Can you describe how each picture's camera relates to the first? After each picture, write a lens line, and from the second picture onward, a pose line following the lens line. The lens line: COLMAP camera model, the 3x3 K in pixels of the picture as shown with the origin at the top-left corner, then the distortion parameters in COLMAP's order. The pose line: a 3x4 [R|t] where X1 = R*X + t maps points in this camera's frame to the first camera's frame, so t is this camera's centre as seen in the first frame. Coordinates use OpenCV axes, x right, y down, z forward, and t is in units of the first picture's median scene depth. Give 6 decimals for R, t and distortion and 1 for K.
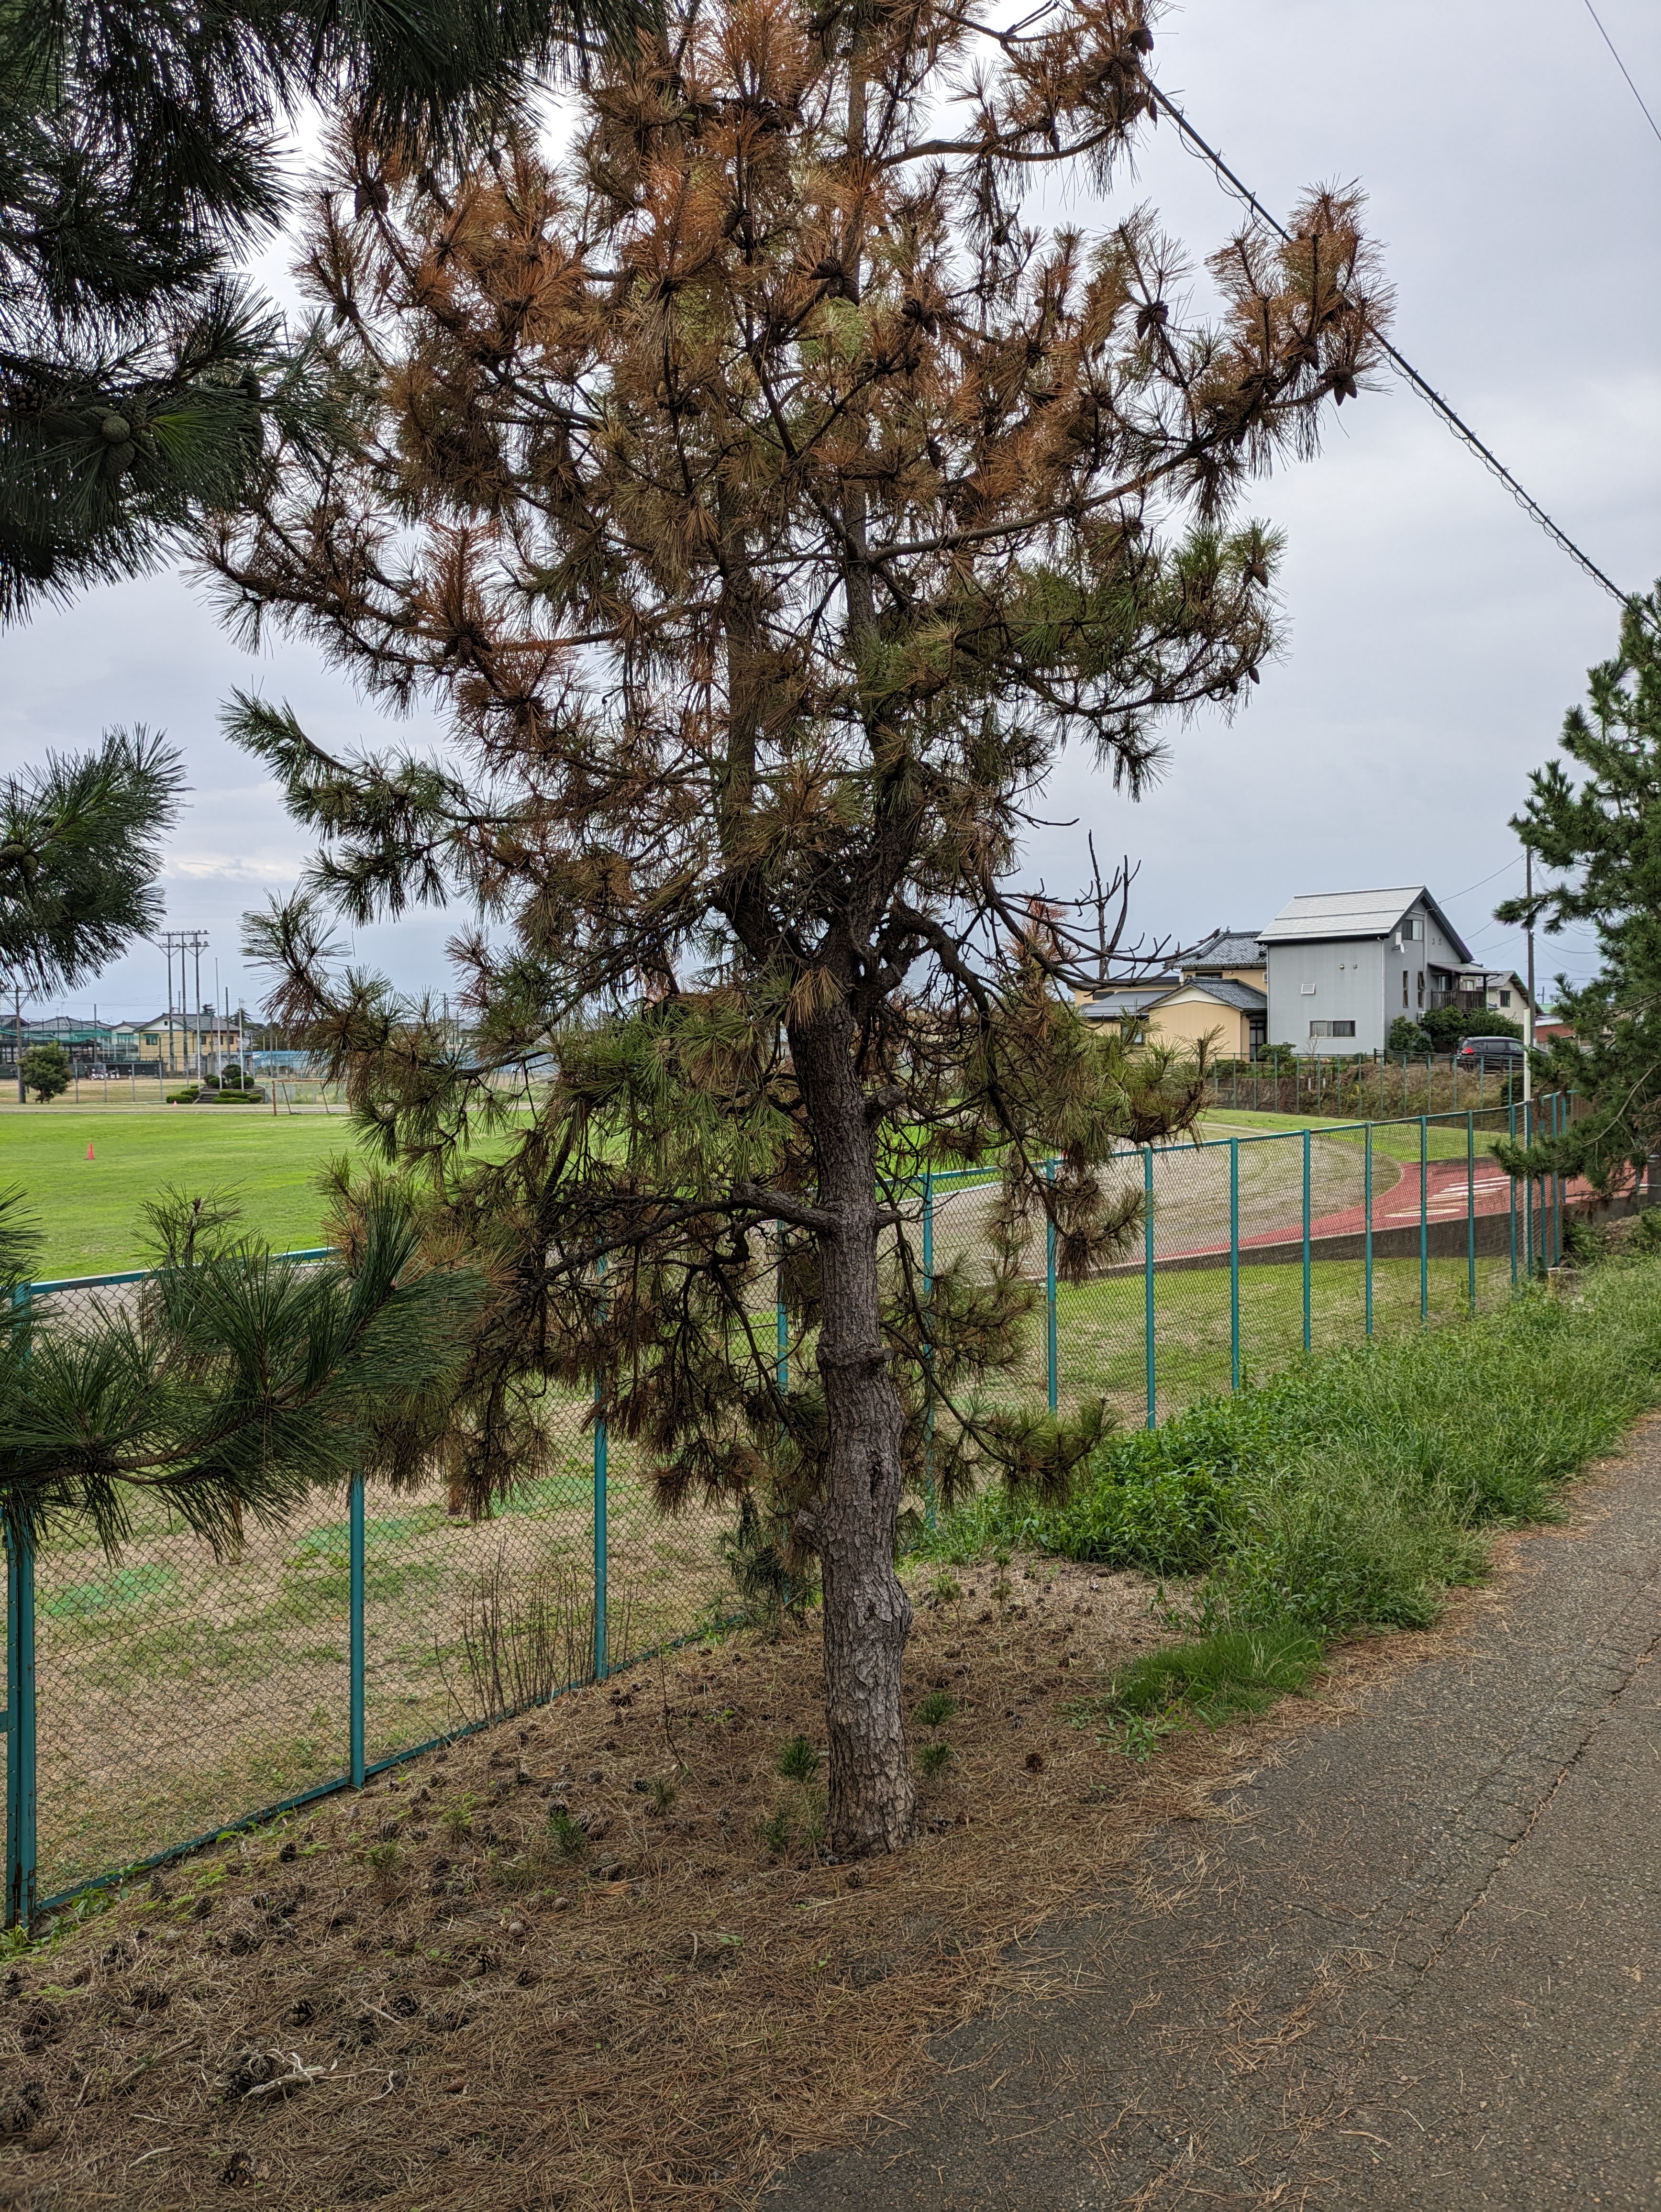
lens RADIAL K [[1610.4, 0, 817.9], [0, 1610.4, 1107.7], [0, 0, 1]] dist [0.053658, -0.010386]
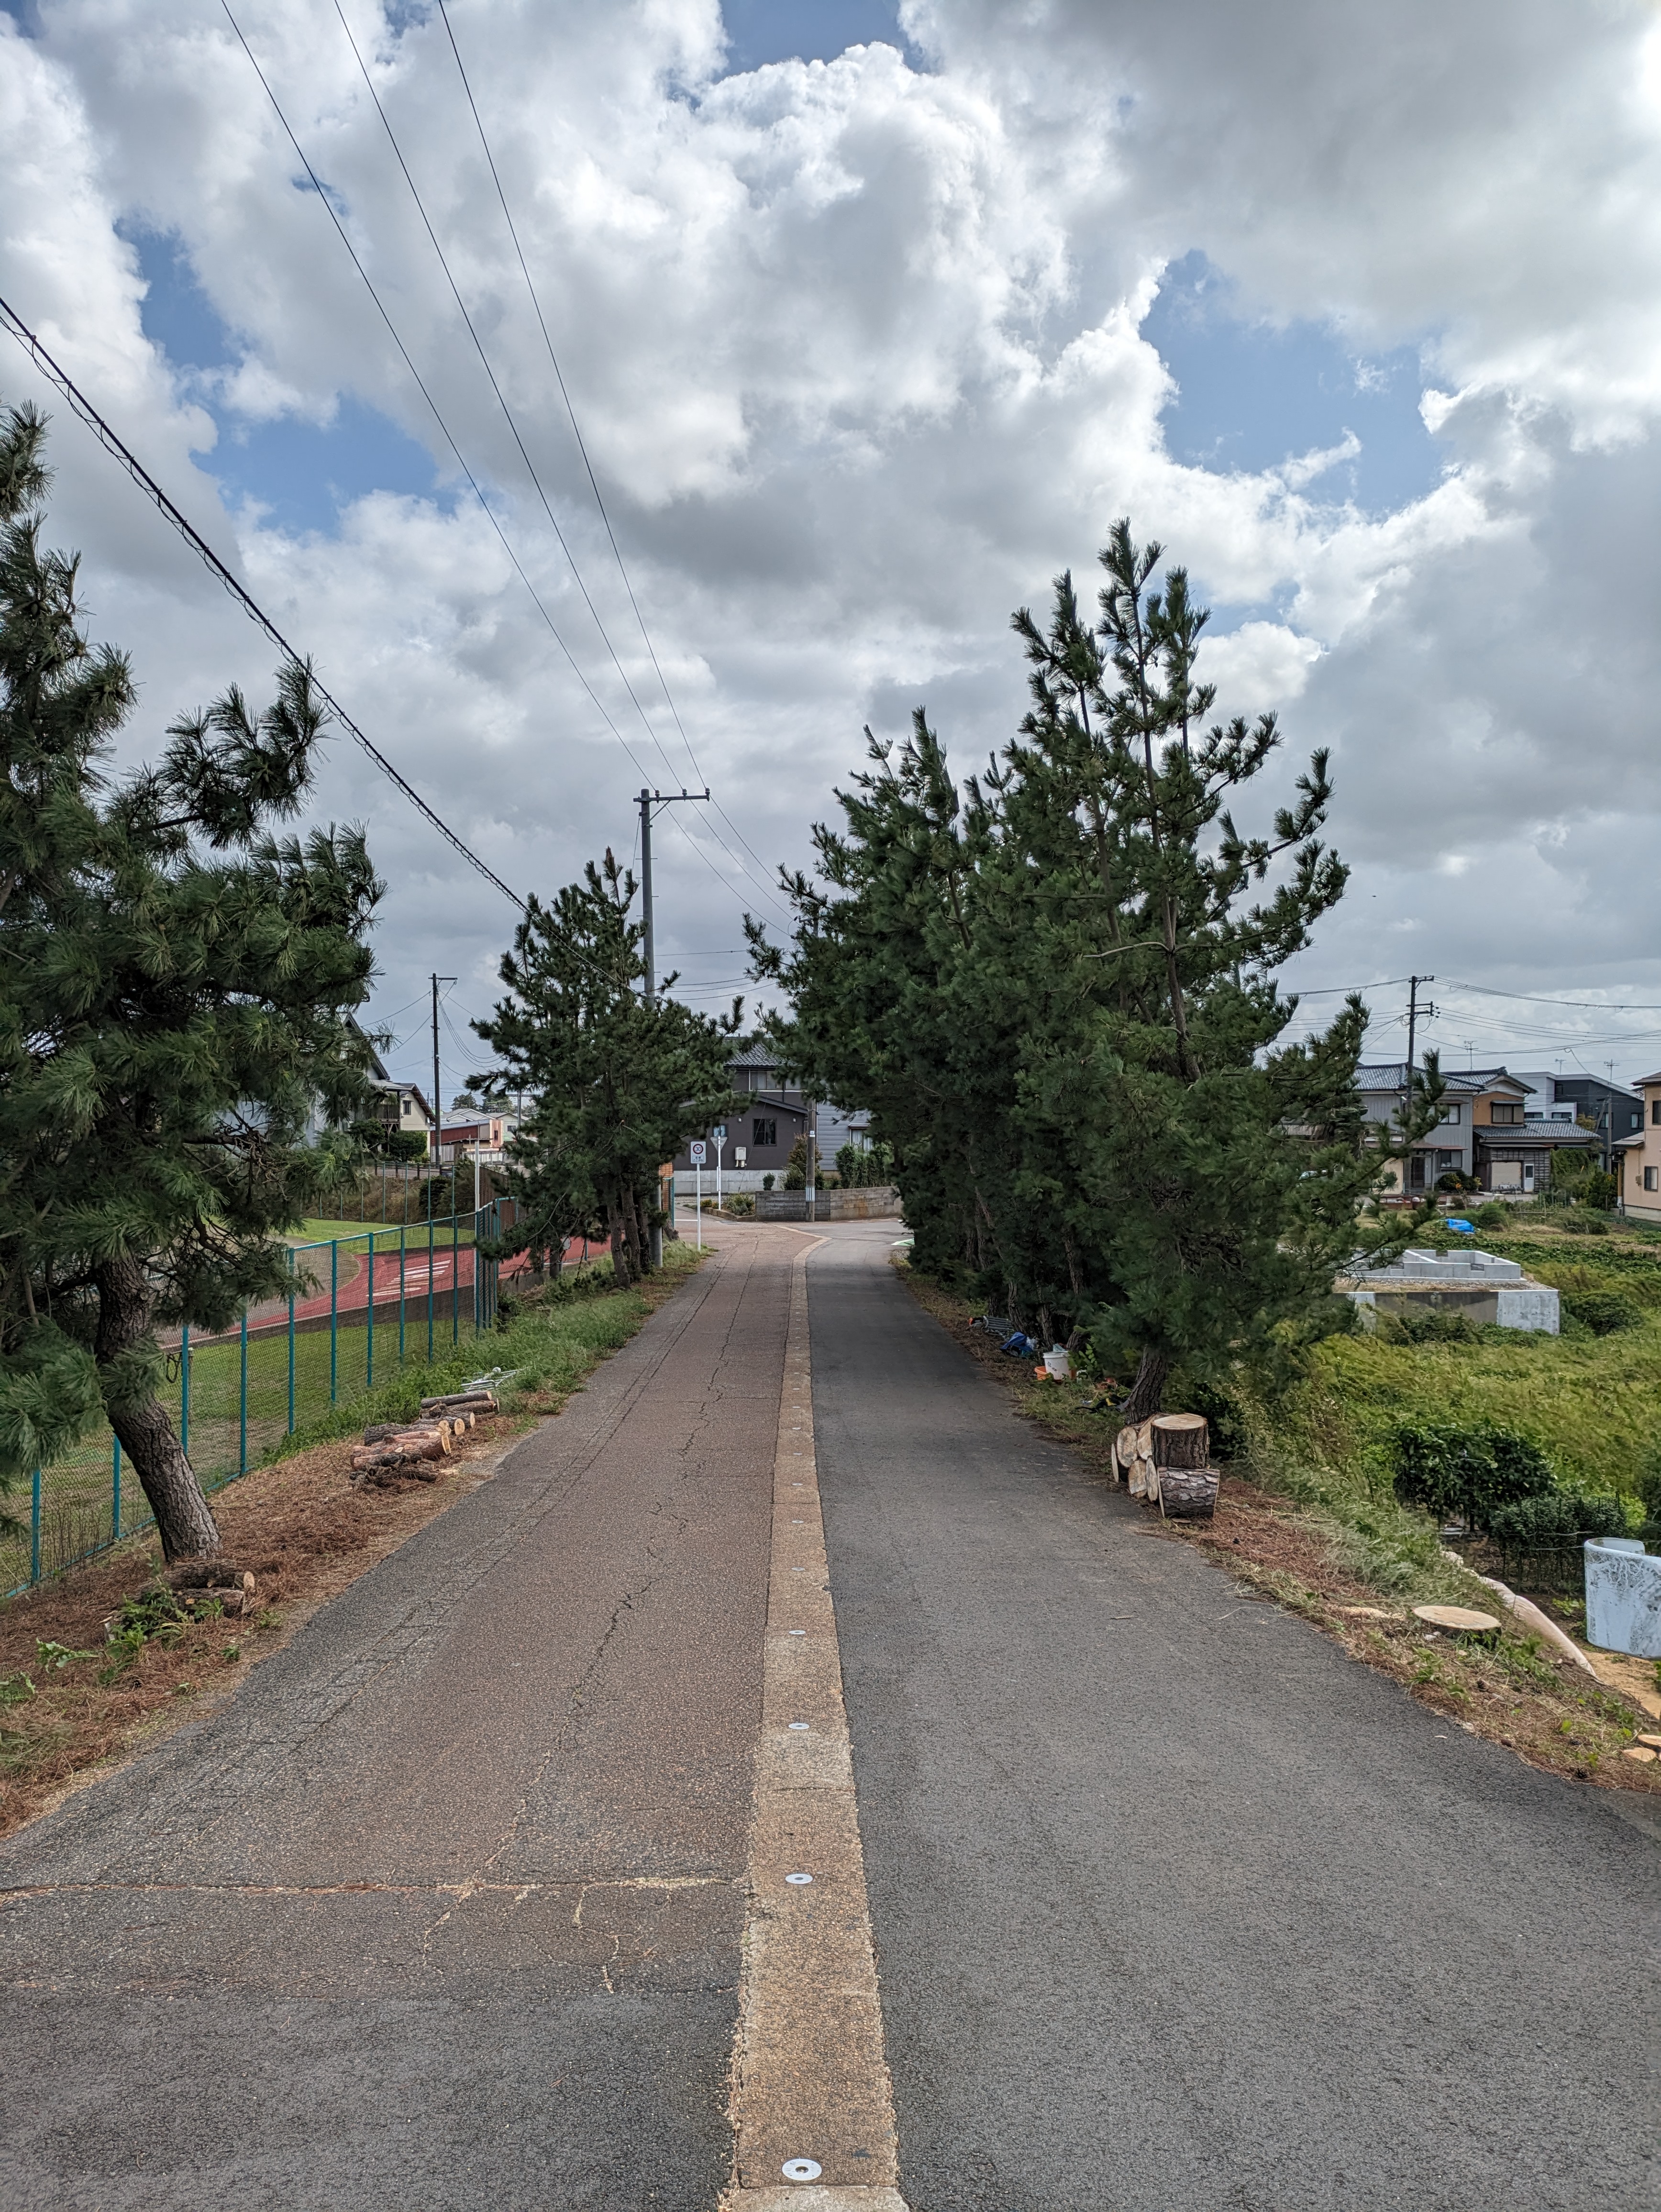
lens RADIAL K [[1610.4, 0, 821.0], [0, 1610.4, 1104.0], [0, 0, 1]] dist [0.053658, -0.010386]
pose [[0.786167, 0.012631, 0.617884, -0.091994], [0.024368, 0.998380, -0.051414, -0.005931], [-0.617533, 0.055477, 0.784586, -0.138307]]
